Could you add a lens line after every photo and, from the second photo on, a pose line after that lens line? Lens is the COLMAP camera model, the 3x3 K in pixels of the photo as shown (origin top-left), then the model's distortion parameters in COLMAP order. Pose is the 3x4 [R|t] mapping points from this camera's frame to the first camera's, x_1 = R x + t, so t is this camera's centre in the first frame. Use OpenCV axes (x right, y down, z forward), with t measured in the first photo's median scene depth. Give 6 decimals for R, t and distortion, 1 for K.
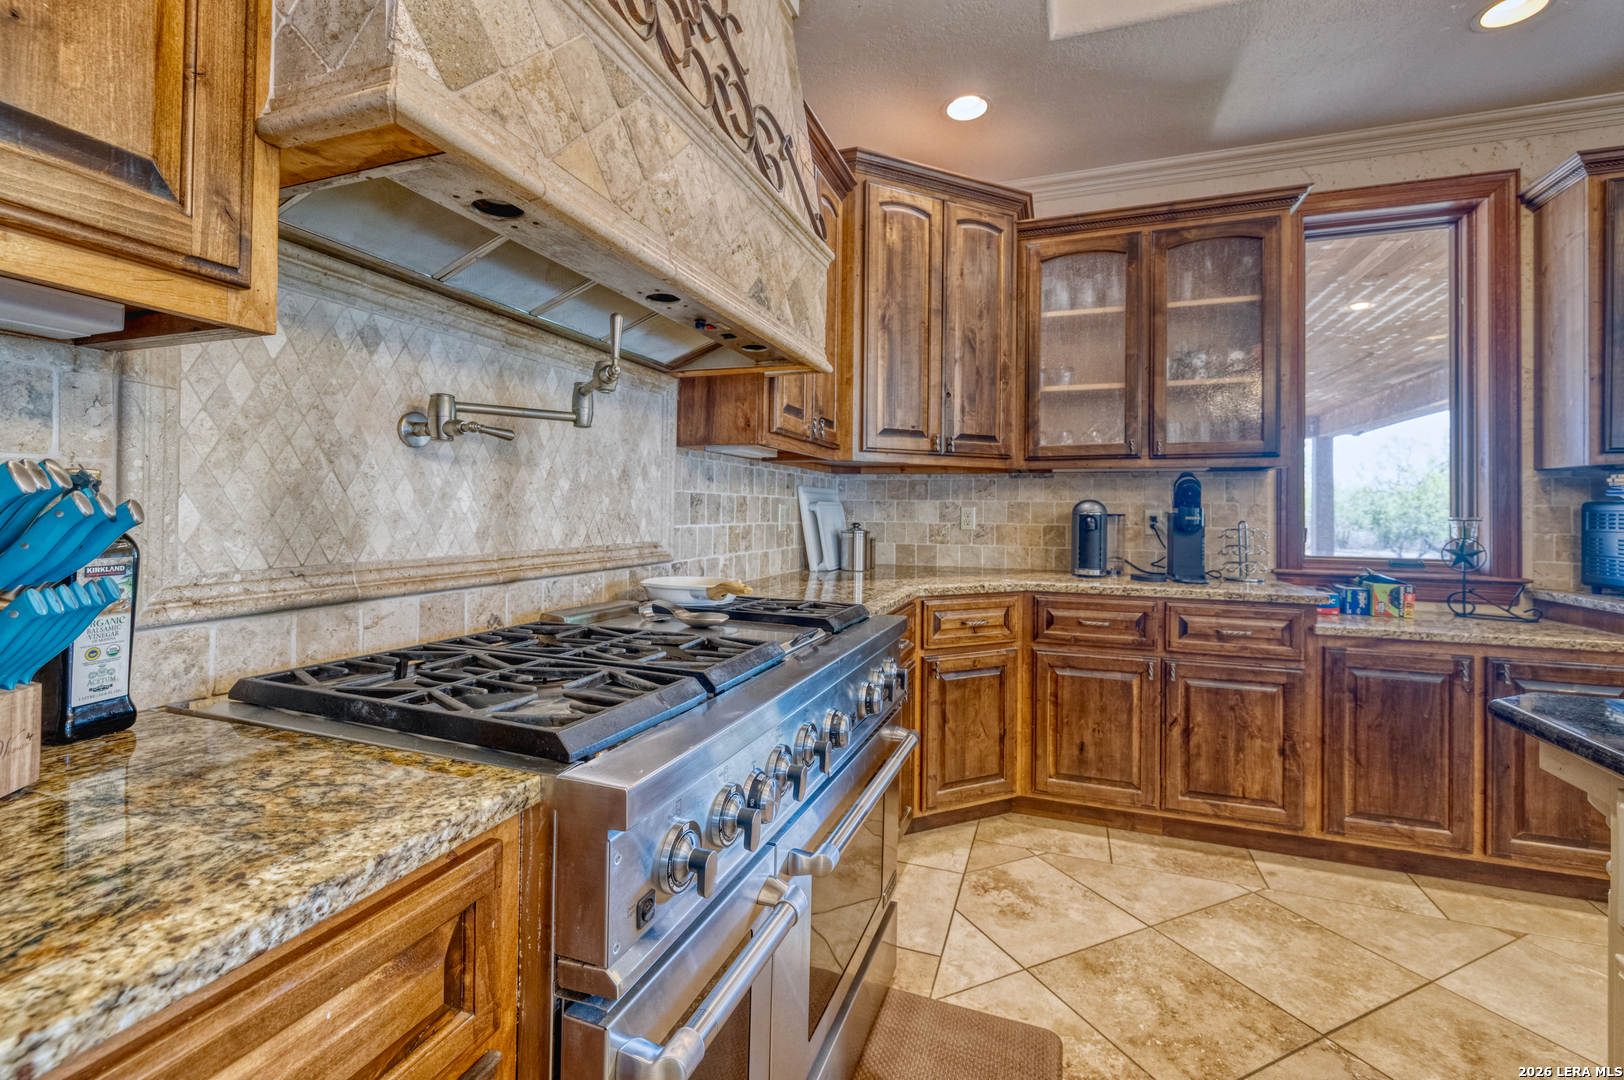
lens RADIAL K [[738.8, 0, 803.0], [0, 738.8, 502.0], [0, 0, 1]] dist [-0.002509, -0.000193]
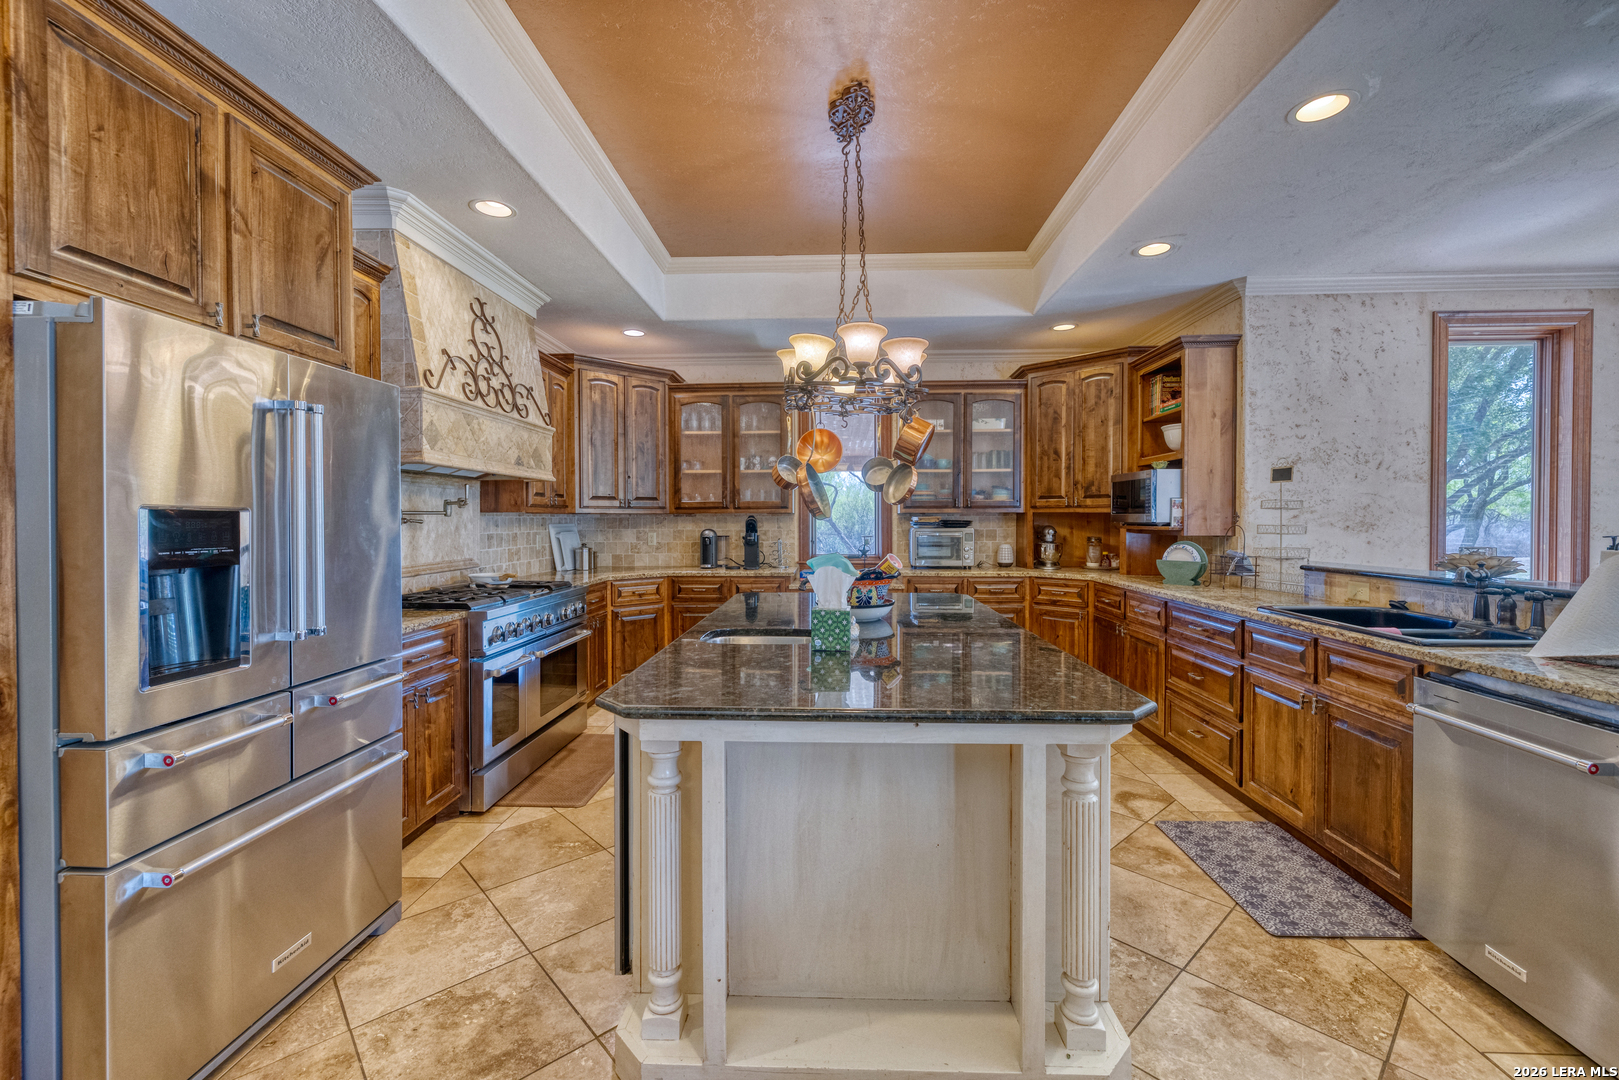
lens RADIAL K [[702.6, 0, 813.1], [0, 702.6, 530.6], [0, 0, 1]] dist [-0.000388, 0.000713]
pose [[0.951463, -0.020374, 0.307088, 0.092024], [0.011550, 0.999467, 0.030524, -0.058354], [-0.307546, -0.025496, 0.951192, -0.950308]]
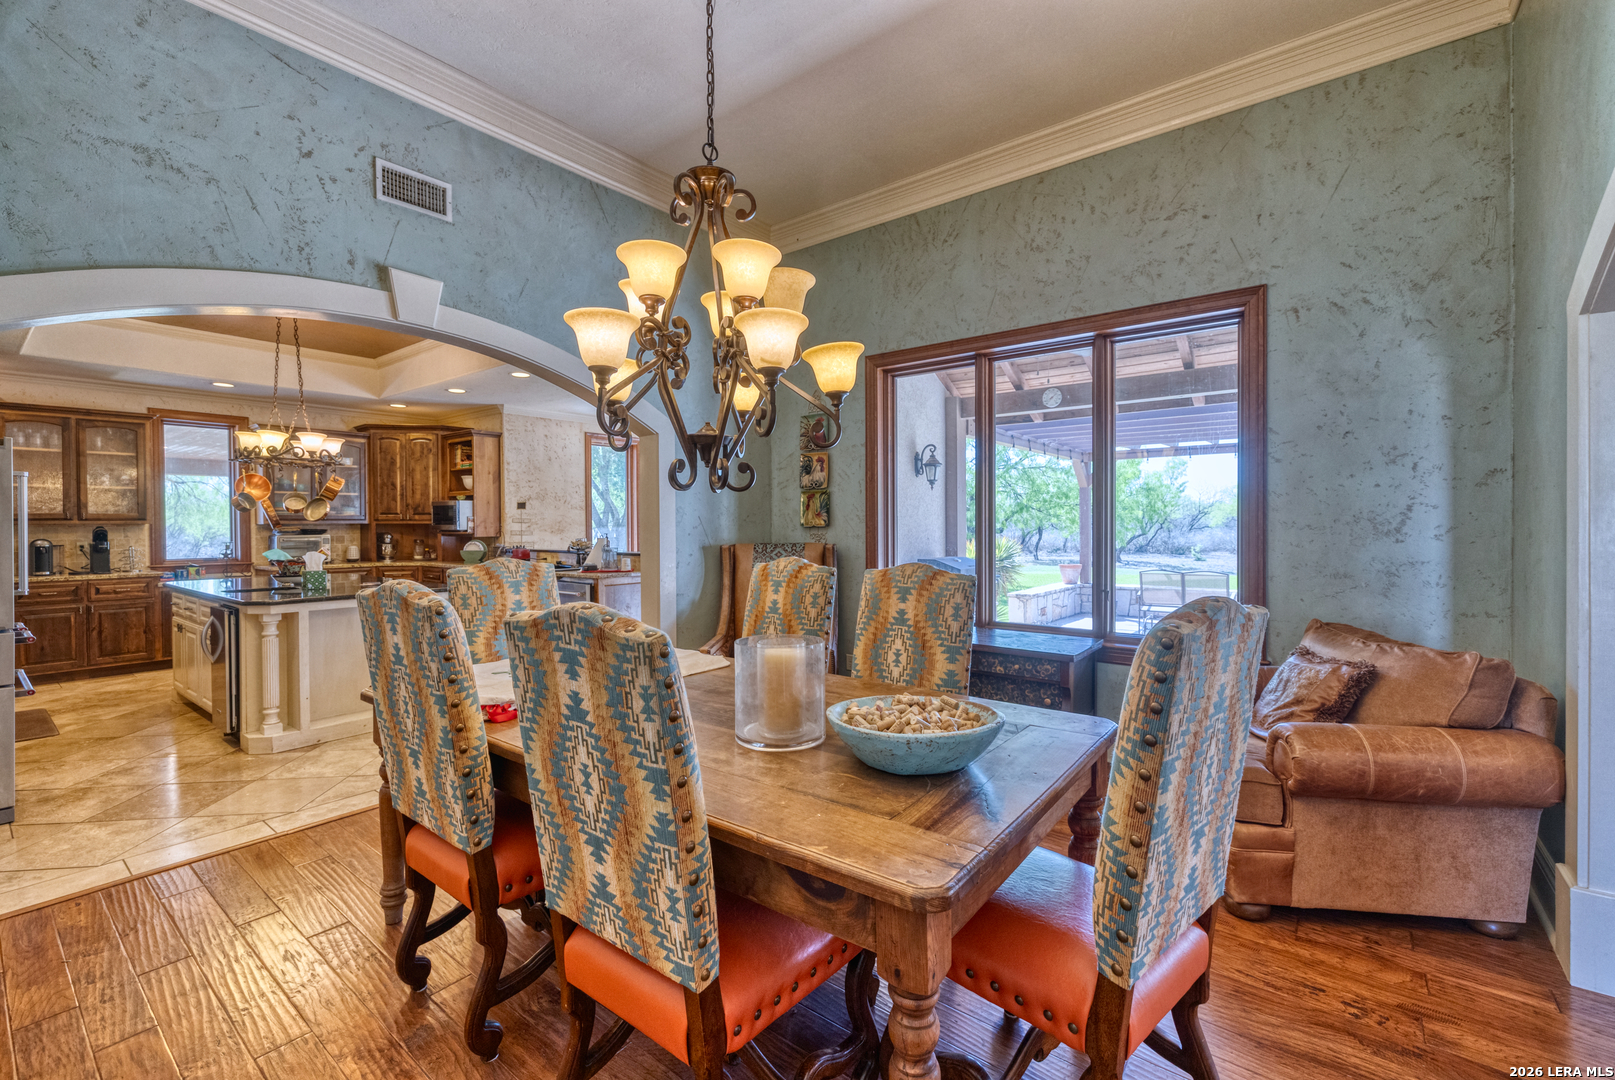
lens RADIAL K [[700.8, 0, 811.0], [0, 700.8, 530.6], [0, 0, 1]] dist [-0.000388, 0.000713]
pose [[0.329896, -0.026125, 0.943656, -0.863159], [-0.001527, 0.999601, 0.028207, -0.097313], [-0.944016, -0.010747, 0.329724, -1.930079]]
